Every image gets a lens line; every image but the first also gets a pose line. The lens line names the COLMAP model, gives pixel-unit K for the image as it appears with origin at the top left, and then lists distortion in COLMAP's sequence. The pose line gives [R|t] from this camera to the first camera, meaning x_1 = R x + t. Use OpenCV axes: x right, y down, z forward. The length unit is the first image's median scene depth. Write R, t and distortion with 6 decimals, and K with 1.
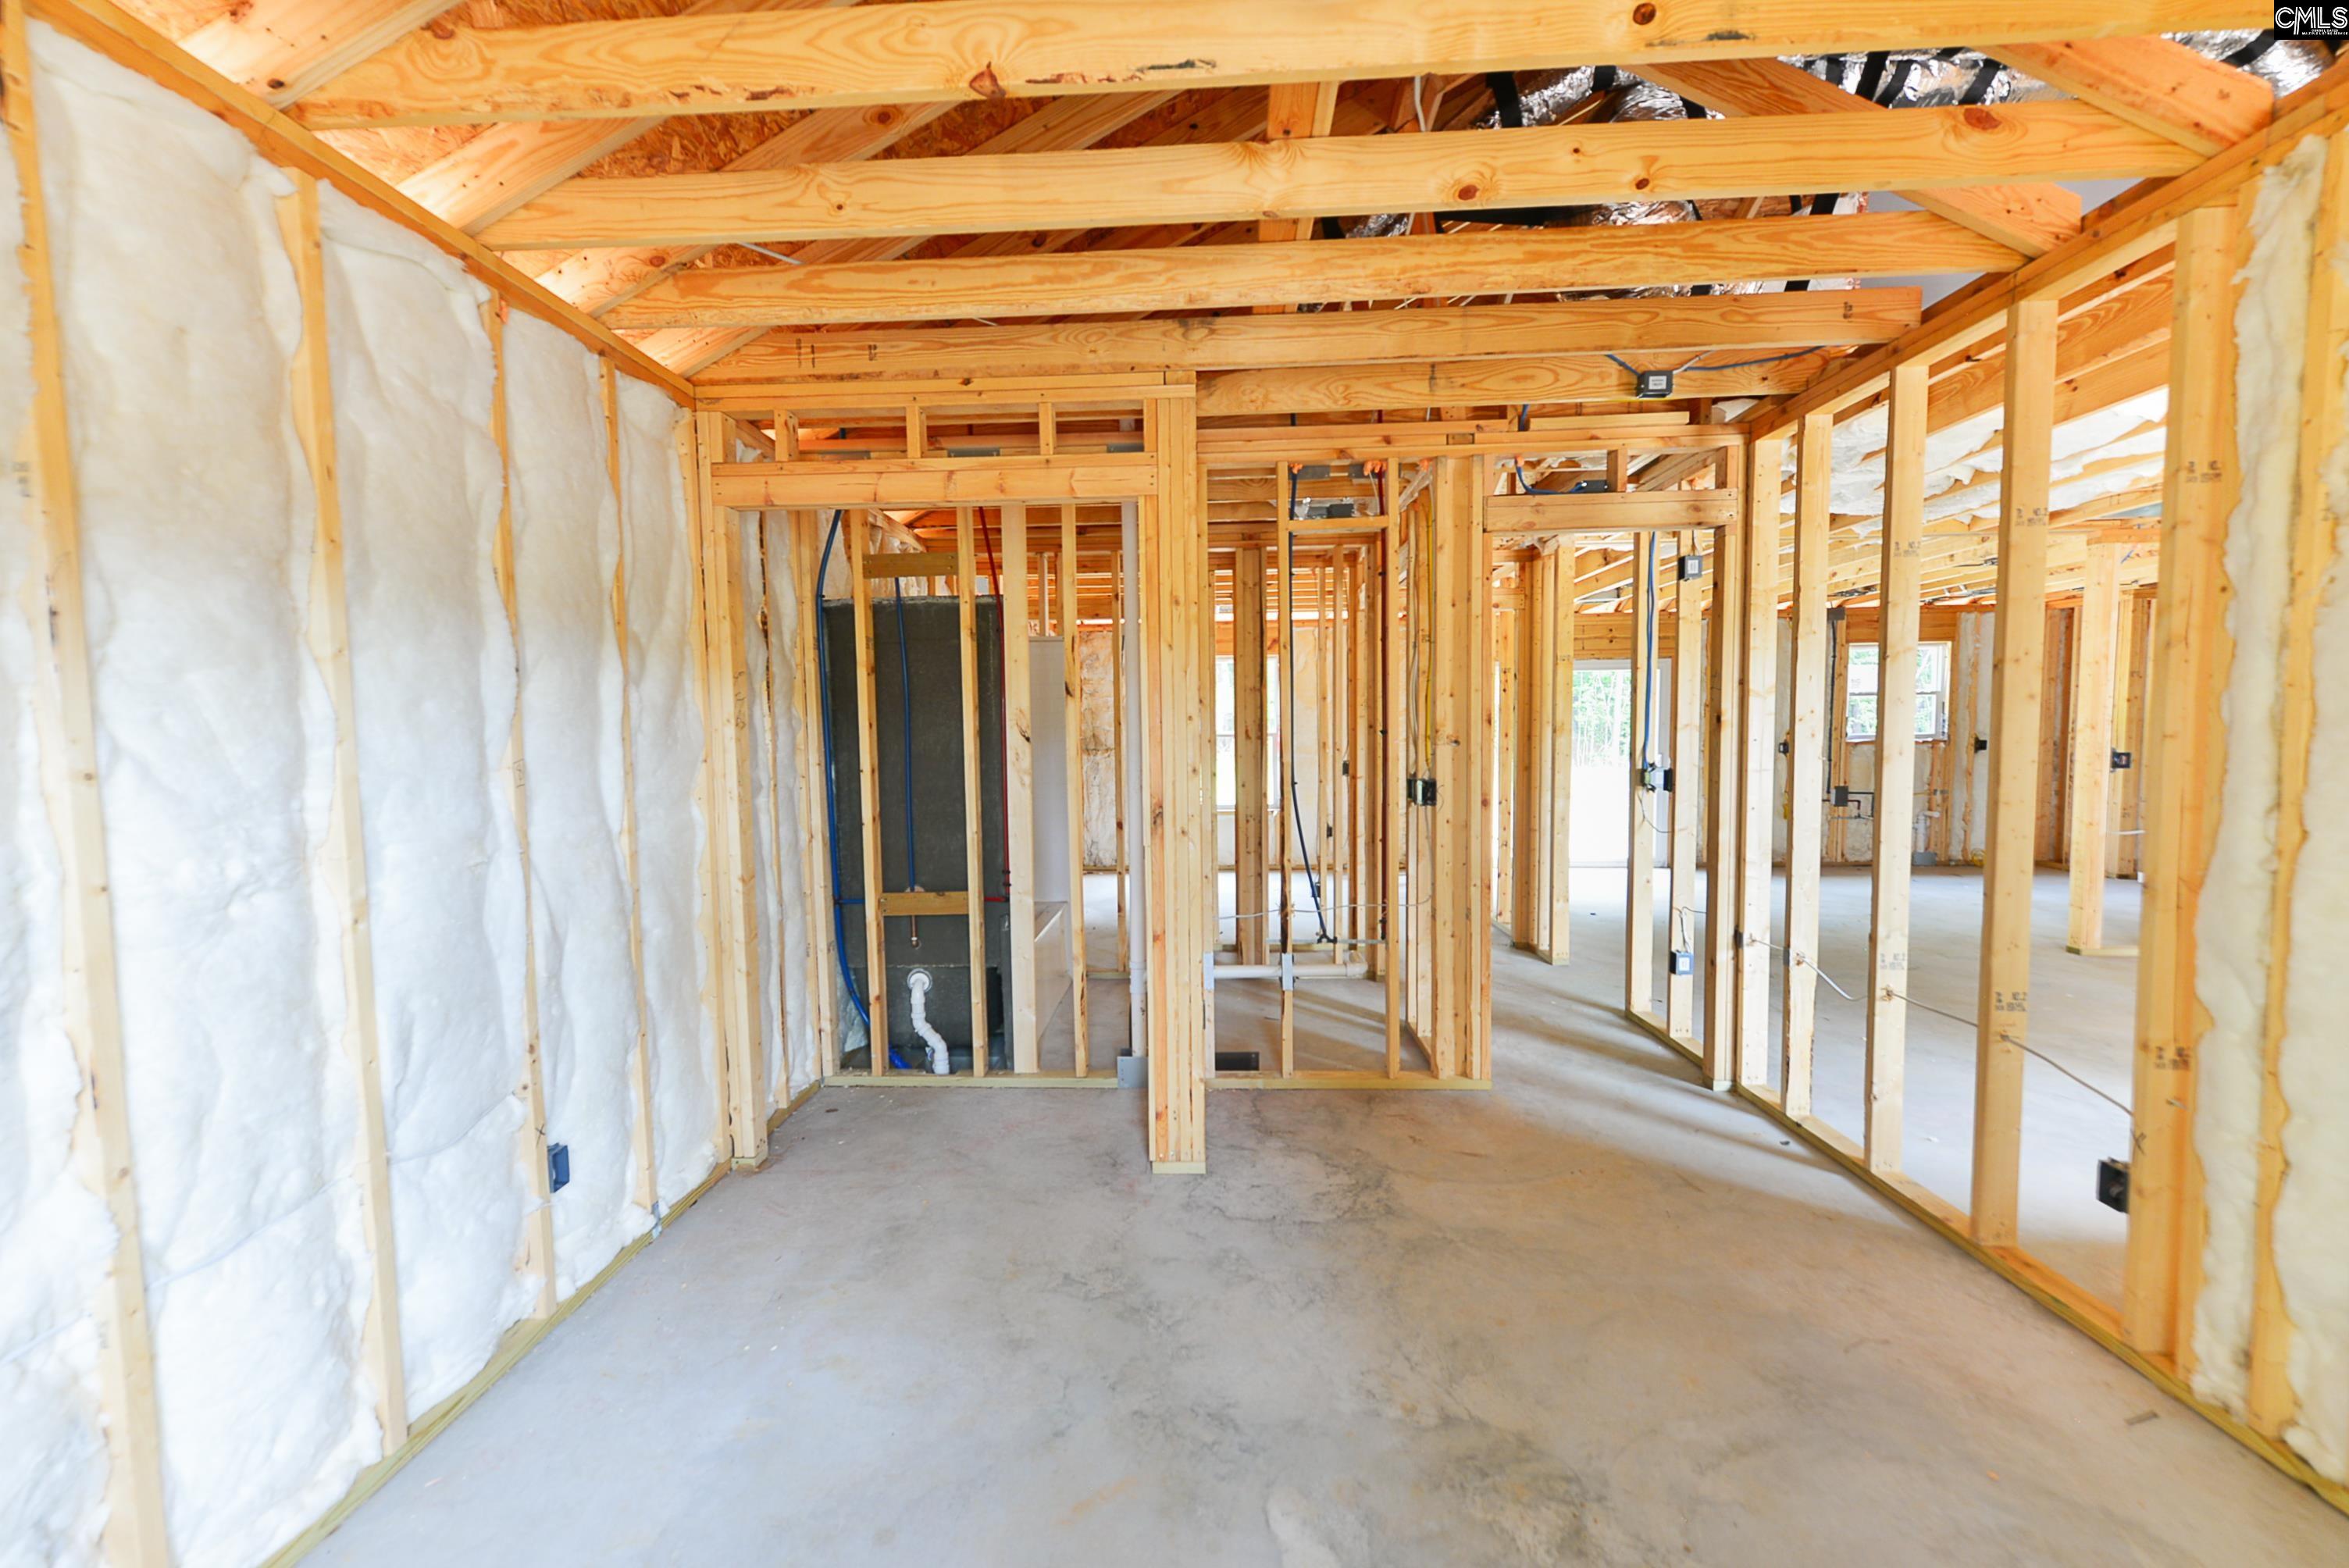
lens RADIAL K [[923.7, 0, 1174.5], [0, 923.7, 784.0], [0, 0, 1]] dist [0.001045, 0.000066]
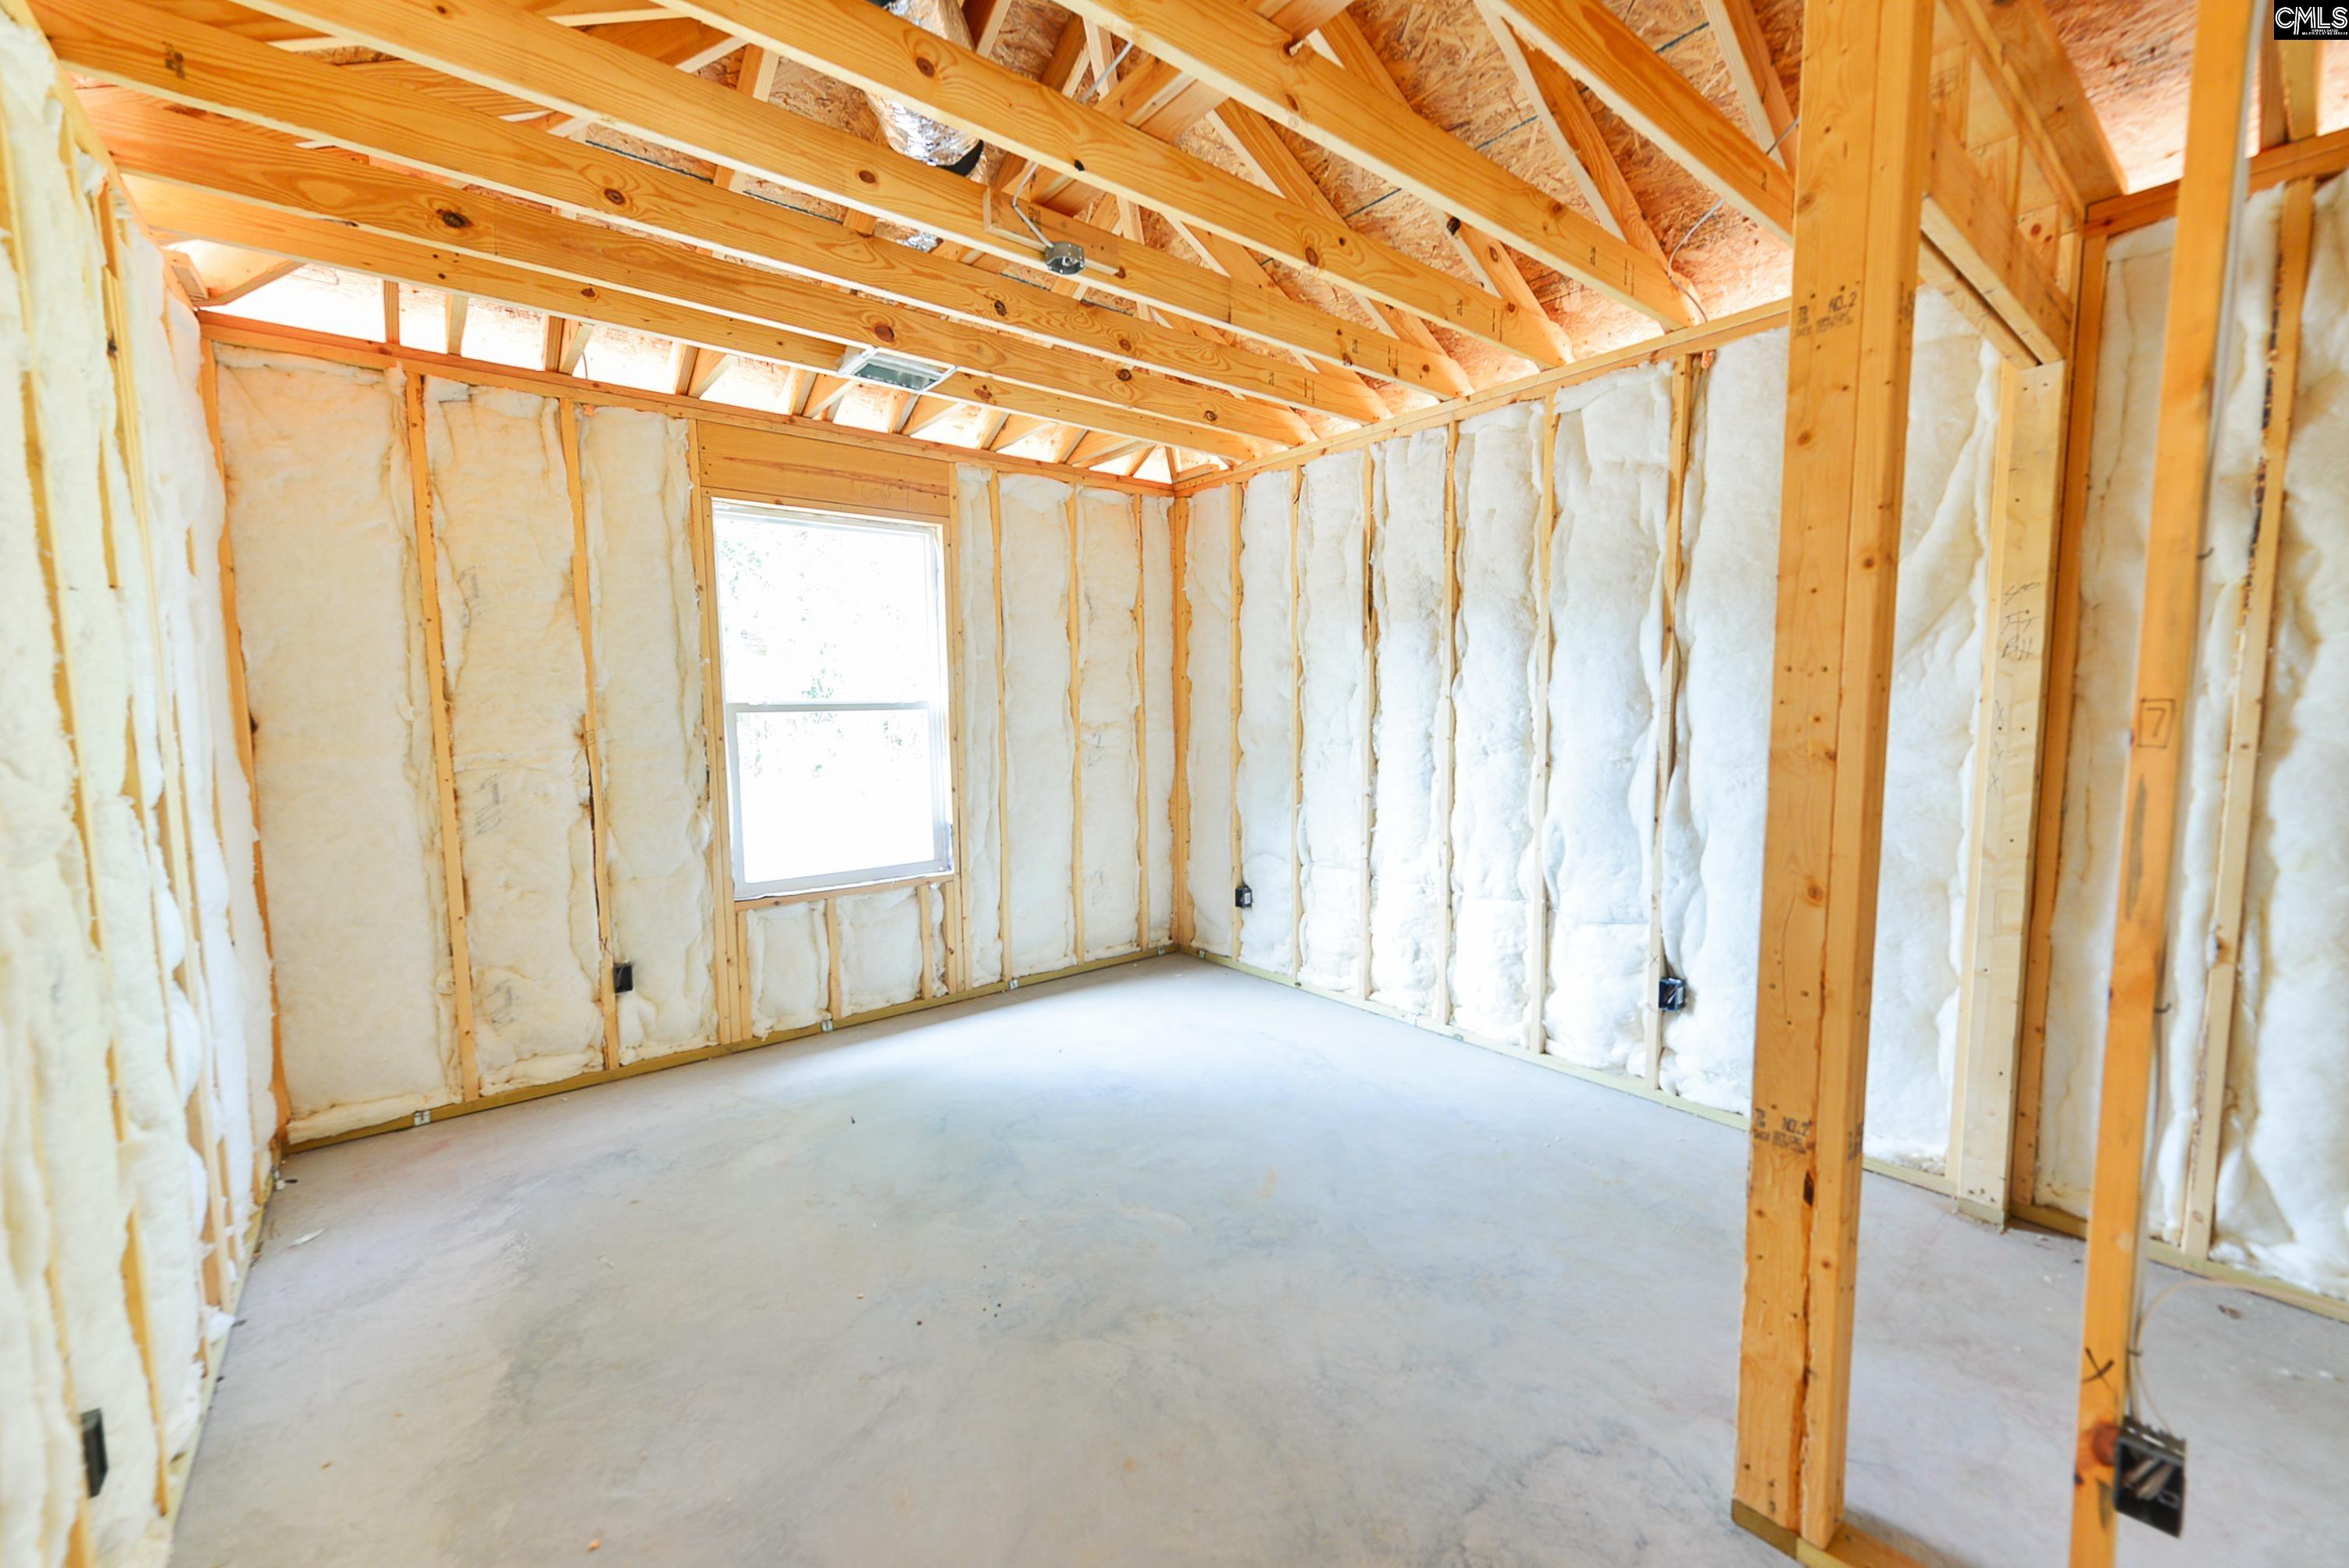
lens RADIAL K [[910.7, 0, 1172.7], [0, 910.7, 803.5], [0, 0, 1]] dist [0.001118, 0.000076]
pose [[-0.739987, 0.099989, -0.665148, 0.776656], [-0.017446, 0.985703, 0.167586, -0.081079], [0.672395, 0.135615, -0.727663, 1.504584]]
